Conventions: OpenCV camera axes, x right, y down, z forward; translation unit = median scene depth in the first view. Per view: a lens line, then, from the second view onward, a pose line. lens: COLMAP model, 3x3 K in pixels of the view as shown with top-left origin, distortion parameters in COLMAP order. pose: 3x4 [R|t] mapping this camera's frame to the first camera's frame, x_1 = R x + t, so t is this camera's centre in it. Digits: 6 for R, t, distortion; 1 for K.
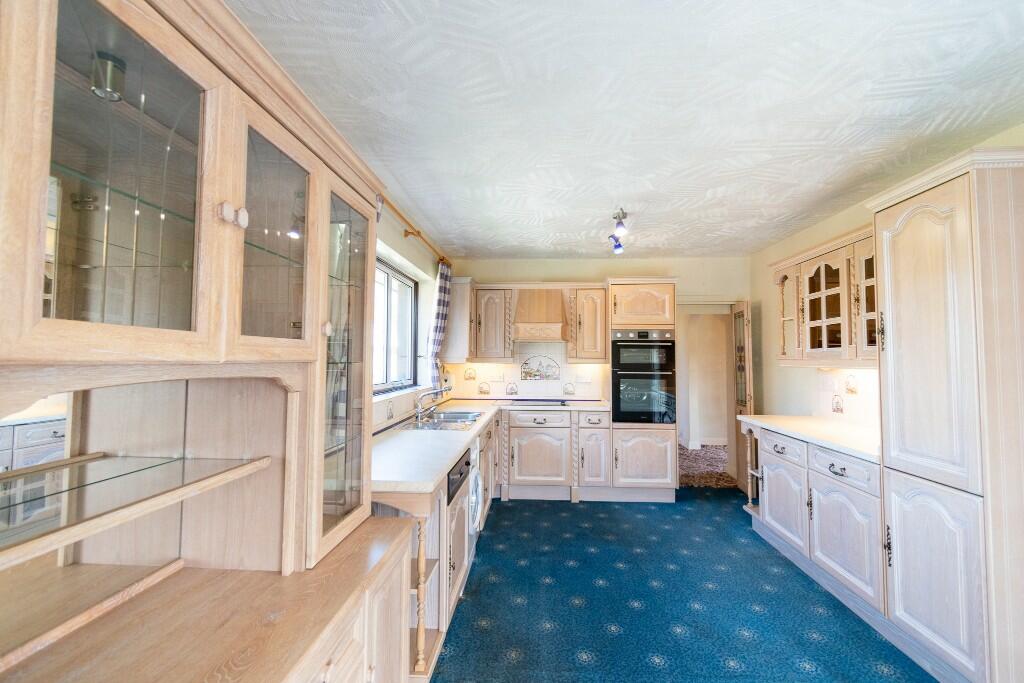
lens RADIAL K [[446.0, 0, 510.8], [0, 446.0, 341.1], [0, 0, 1]] dist [0.004981, -0.000310]
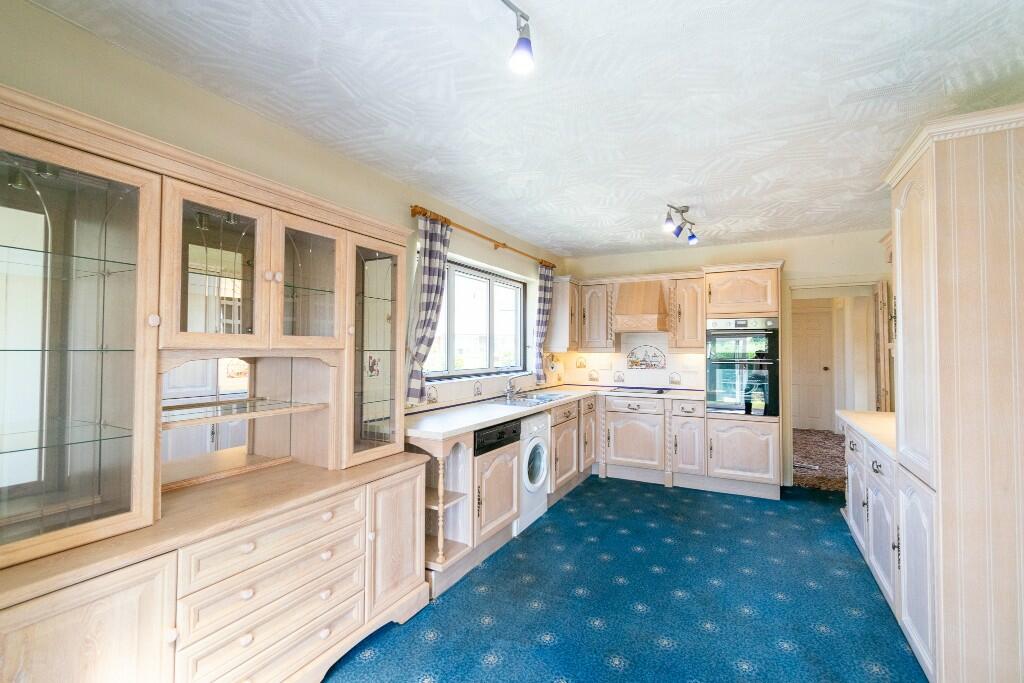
lens RADIAL K [[446.0, 0, 514.9], [0, 446.0, 341.0], [0, 0, 1]] dist [0.004981, -0.000310]
pose [[0.913020, -0.008566, -0.407825, 0.249646], [0.017100, 0.999704, 0.017284, -0.001141], [0.407557, -0.022755, 0.912896, -0.085125]]
